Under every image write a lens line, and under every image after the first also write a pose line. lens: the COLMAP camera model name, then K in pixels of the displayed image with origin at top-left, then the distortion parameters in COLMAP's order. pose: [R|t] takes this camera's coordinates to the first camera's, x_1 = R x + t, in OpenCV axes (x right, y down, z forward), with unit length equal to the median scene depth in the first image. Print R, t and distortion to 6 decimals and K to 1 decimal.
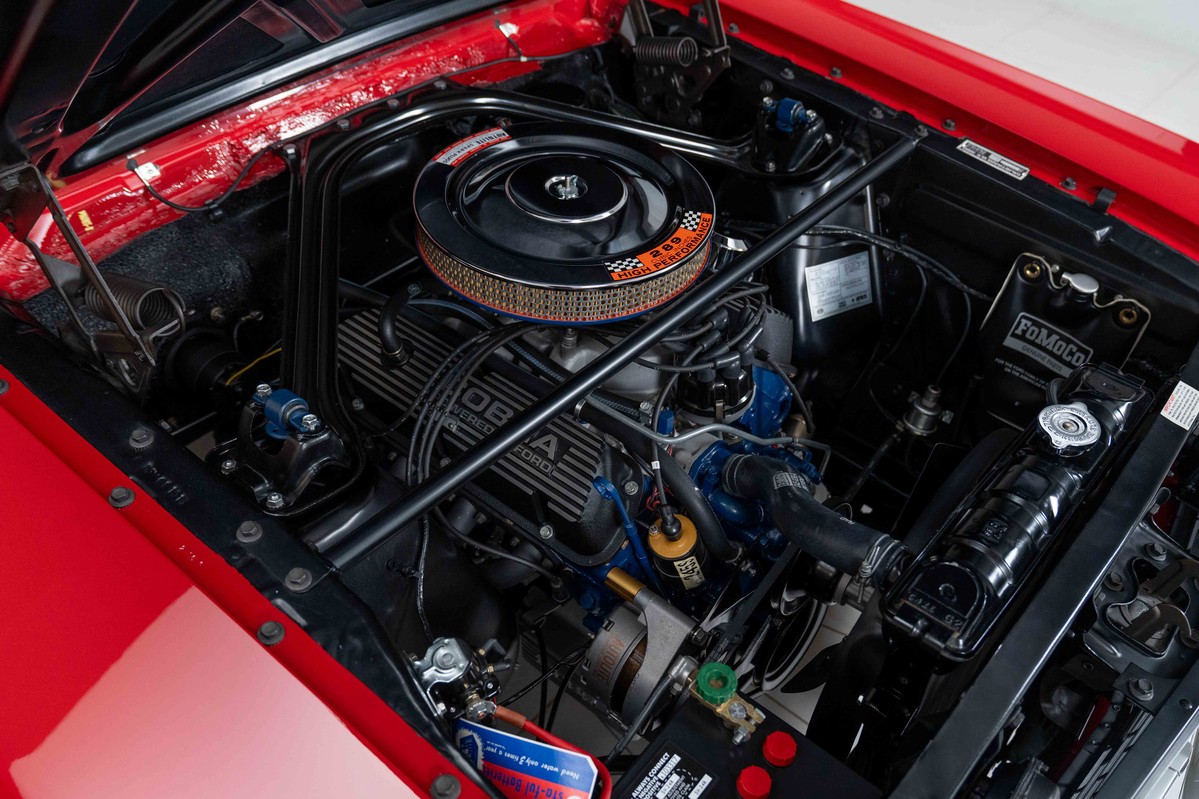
lens RADIAL K [[967.0, 0, 599.5], [0, 967.0, 399.5], [0, 0, 1]] dist [-0.004014, -0.005183]
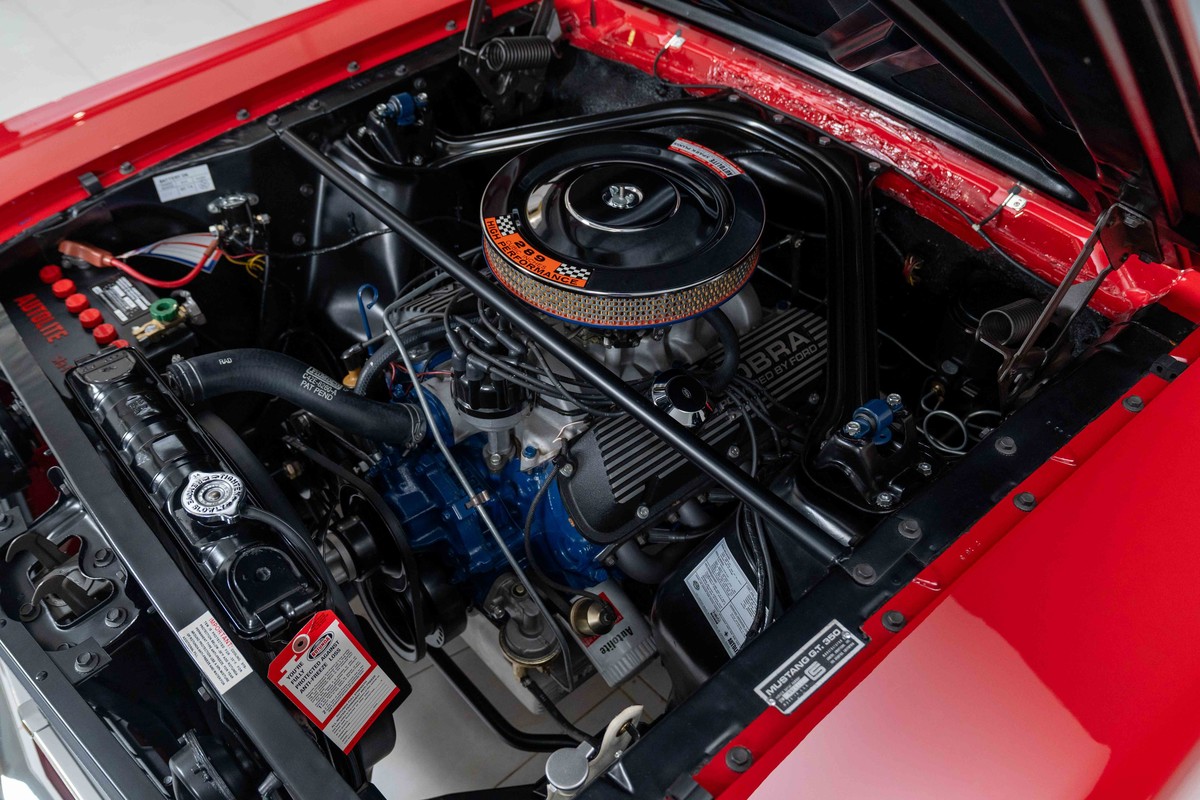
lens RADIAL K [[946.3, 0, 603.2], [0, 946.3, 427.8], [0, 0, 1]] dist [-0.005063, -0.003561]
pose [[-0.110940, 0.683988, -0.721008, 0.883763], [-0.700212, 0.461041, 0.545110, -0.649157], [0.705263, 0.565333, 0.427788, 0.681671]]
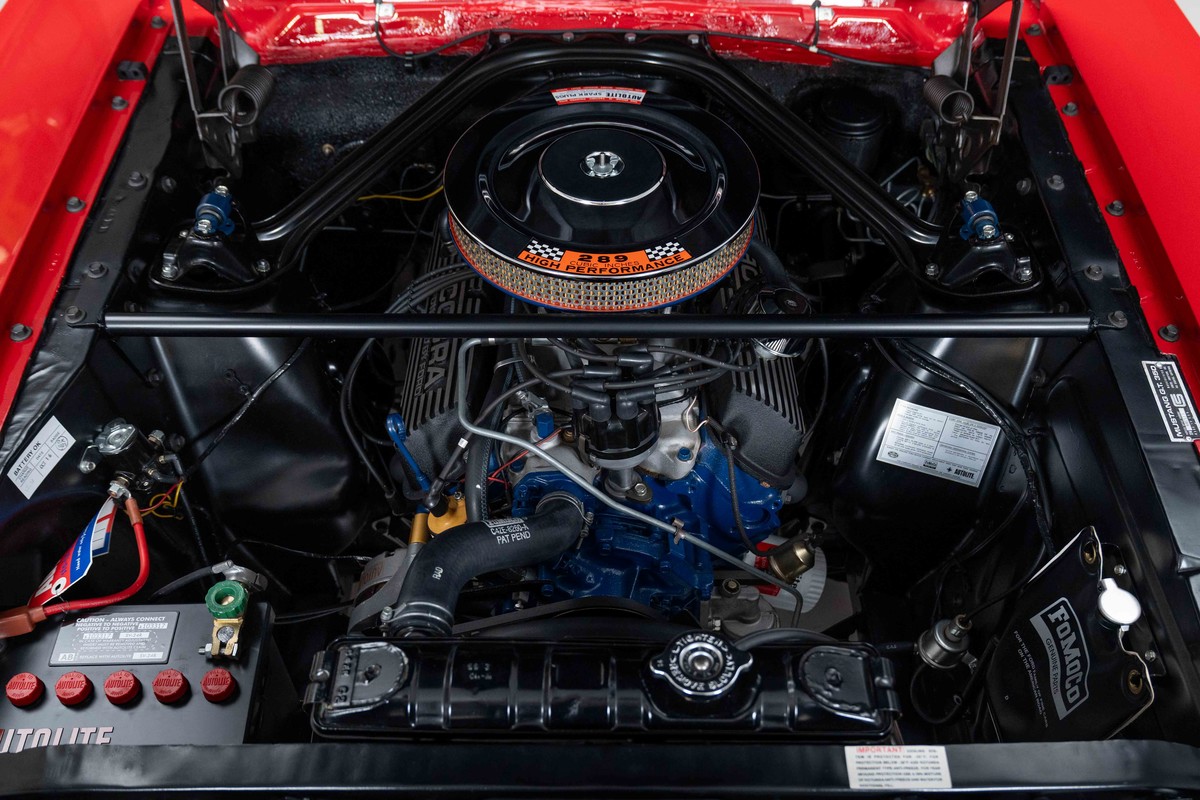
lens RADIAL K [[987.9, 0, 628.1], [0, 987.9, 433.5], [0, 0, 1]] dist [0.001244, -0.002615]
pose [[0.670162, 0.538583, -0.510696, 0.619139], [-0.499791, 0.836152, 0.225960, -0.228960], [0.548718, 0.103812, 0.829537, 0.233443]]
